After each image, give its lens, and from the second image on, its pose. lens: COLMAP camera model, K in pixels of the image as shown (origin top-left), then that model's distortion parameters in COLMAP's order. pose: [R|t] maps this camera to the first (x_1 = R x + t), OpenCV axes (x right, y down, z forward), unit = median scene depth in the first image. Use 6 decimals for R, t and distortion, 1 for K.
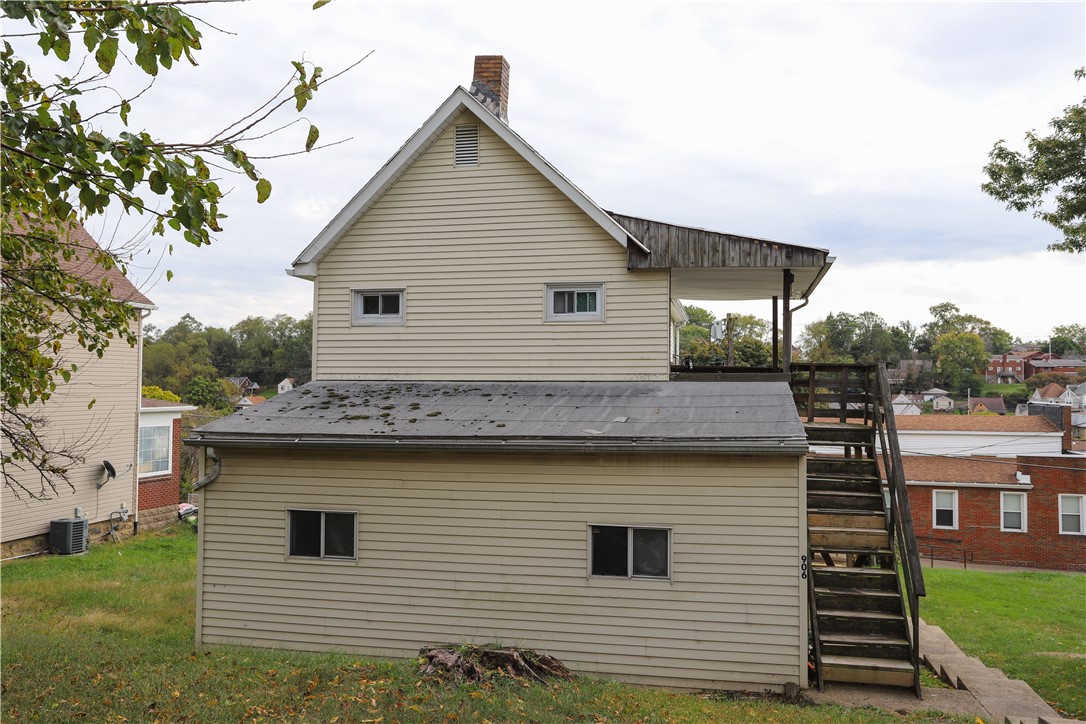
lens RADIAL K [[916.6, 0, 543.0], [0, 916.6, 362.0], [0, 0, 1]] dist [0.001825, 0.006787]
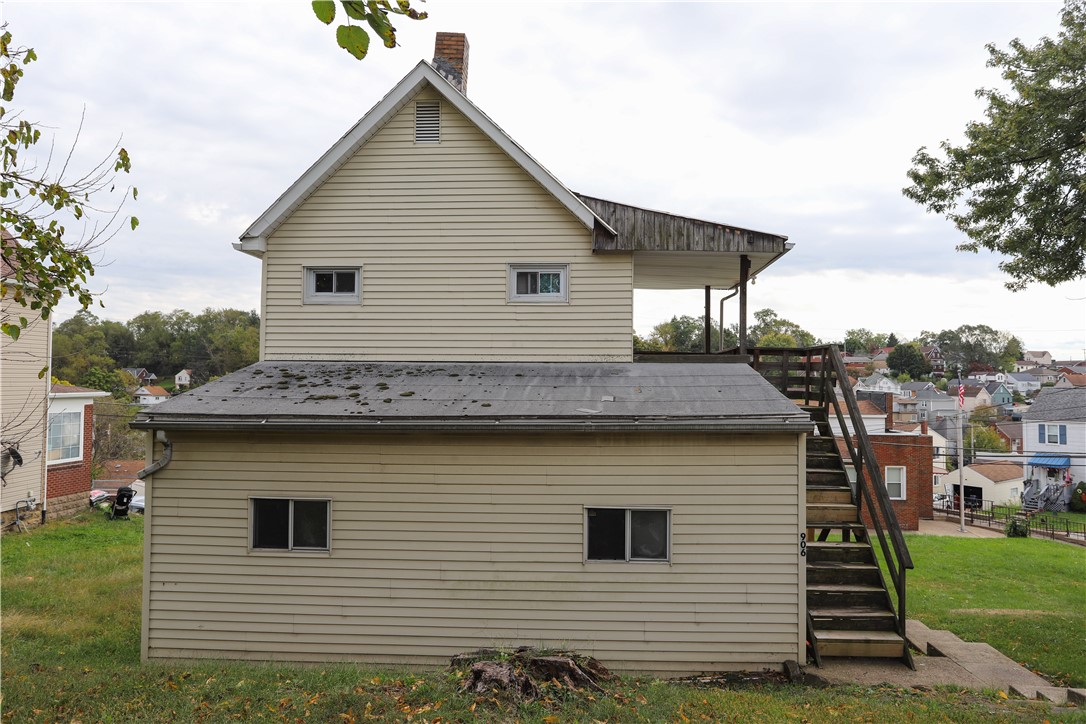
lens RADIAL K [[790.1, 0, 543.0], [0, 790.1, 362.0], [0, 0, 1]] dist [-0.036087, 0.053032]
pose [[0.986060, 0.005888, 0.166284, -0.107898], [-0.006487, 0.999974, 0.003054, 0.018807], [-0.166262, -0.004090, 0.986073, 0.158679]]
